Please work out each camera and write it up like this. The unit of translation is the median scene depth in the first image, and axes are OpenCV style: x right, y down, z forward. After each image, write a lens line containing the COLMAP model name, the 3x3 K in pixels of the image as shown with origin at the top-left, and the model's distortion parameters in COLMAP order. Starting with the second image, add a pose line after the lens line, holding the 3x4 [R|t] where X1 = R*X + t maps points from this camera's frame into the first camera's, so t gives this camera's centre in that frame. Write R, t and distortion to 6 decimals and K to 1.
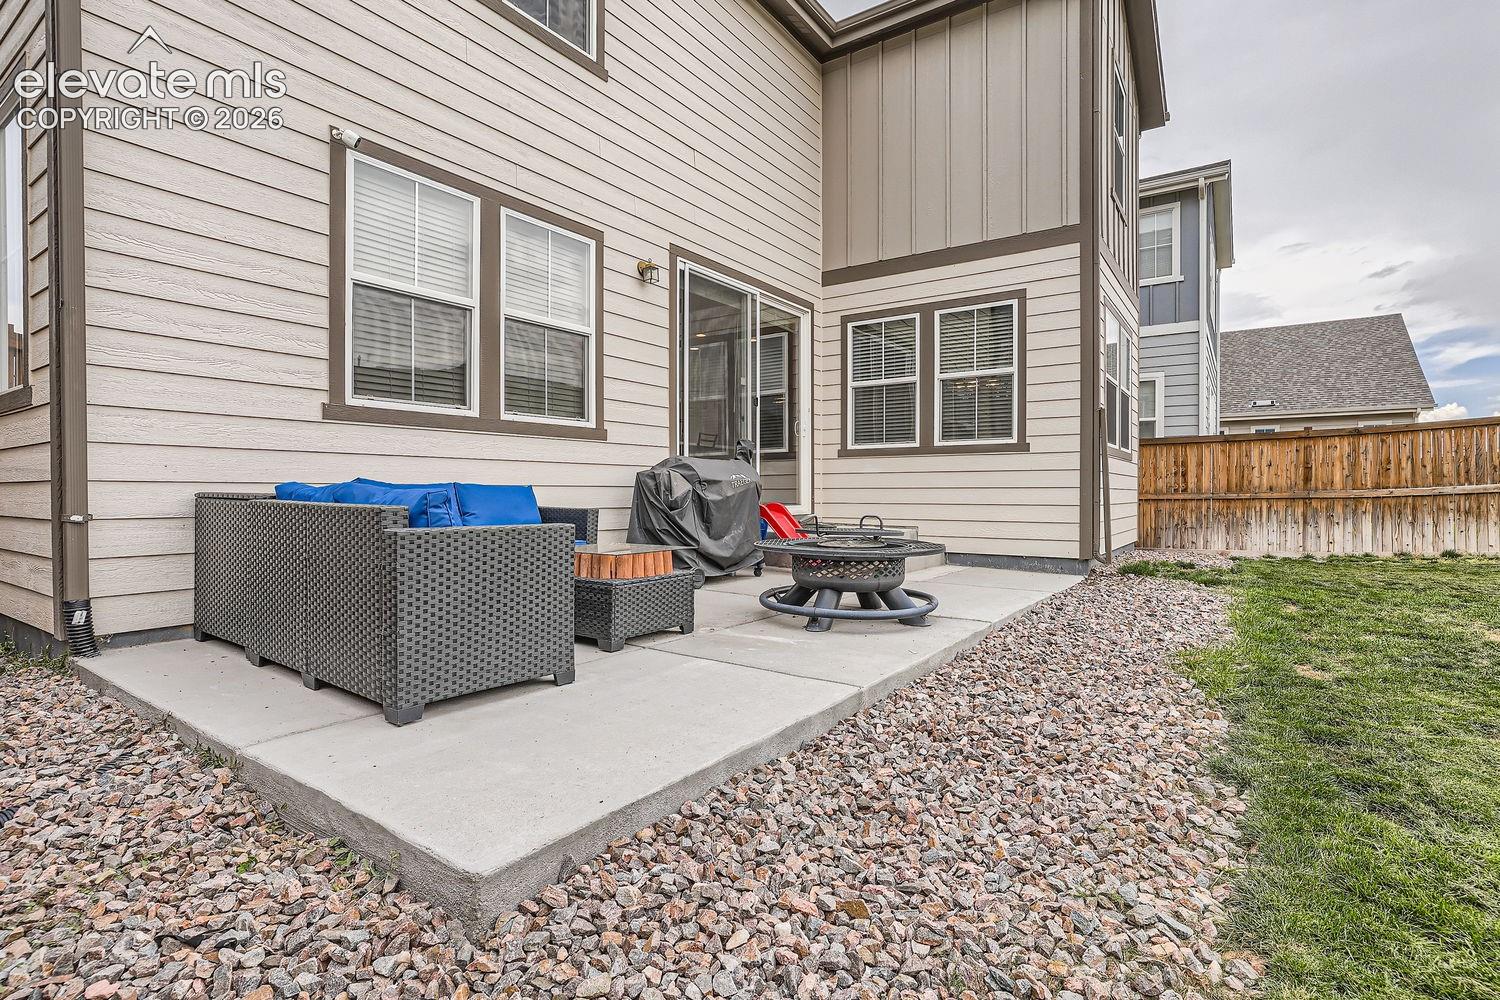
lens RADIAL K [[731.9, 0, 750.4], [0, 731.9, 501.8], [0, 0, 1]] dist [-0.036098, 0.011995]
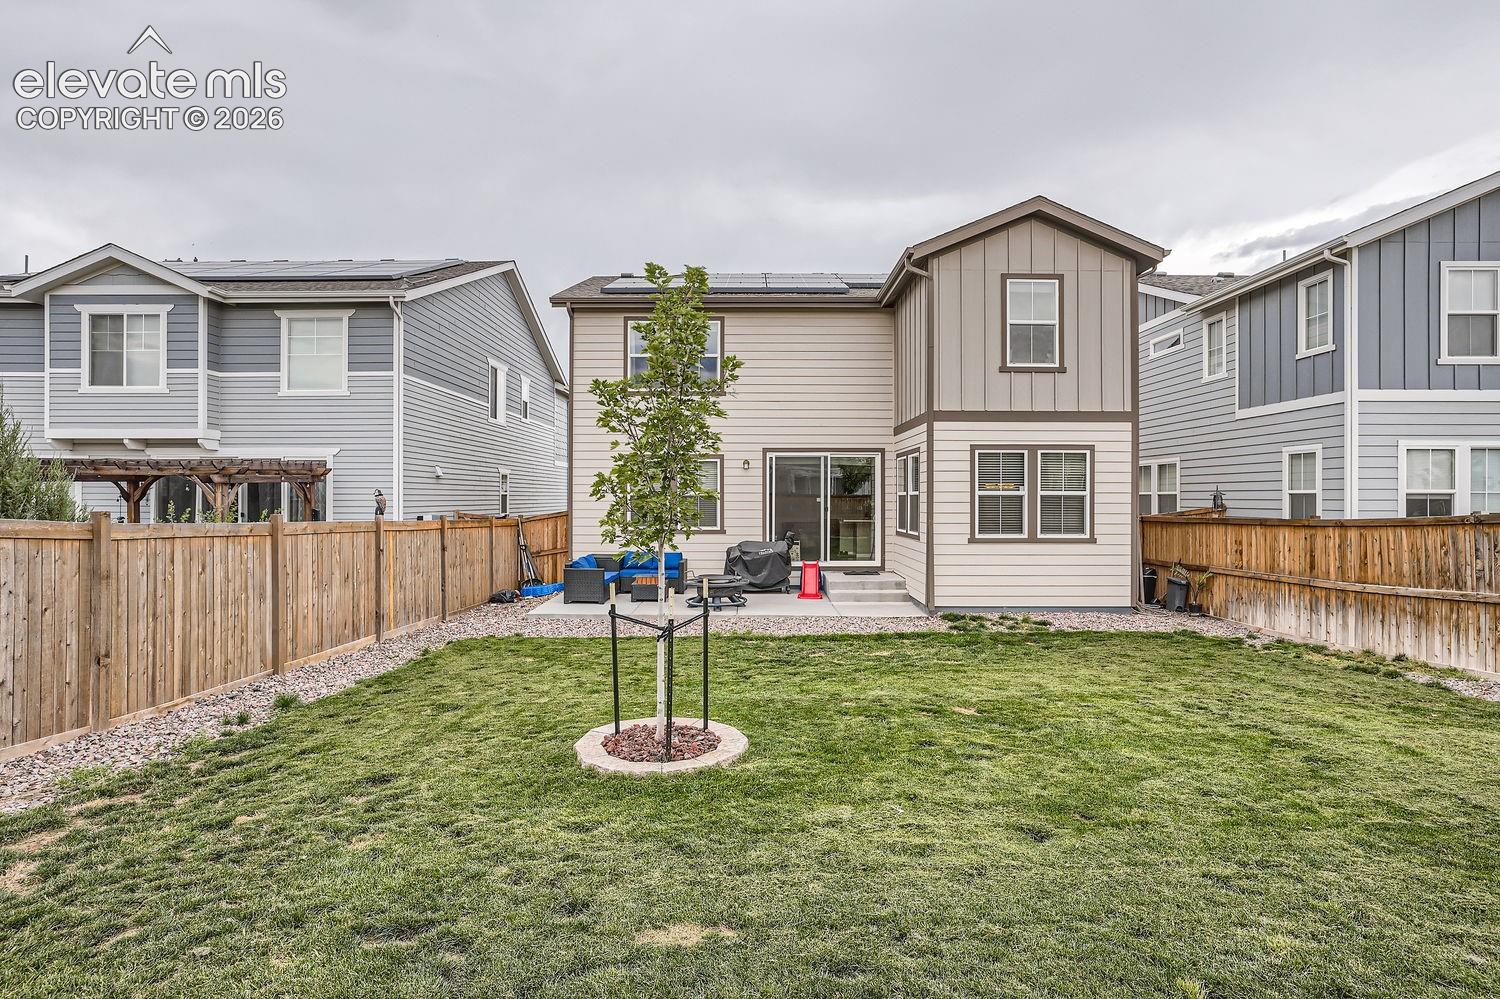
lens RADIAL K [[731.9, 0, 751.2], [0, 731.9, 496.6], [0, 0, 1]] dist [-0.036098, 0.011995]
pose [[0.568394, -0.000013, -0.822756, 1.277897], [-0.010516, 0.999918, -0.007280, -0.127162], [0.822689, 0.012791, 0.568348, -0.261568]]
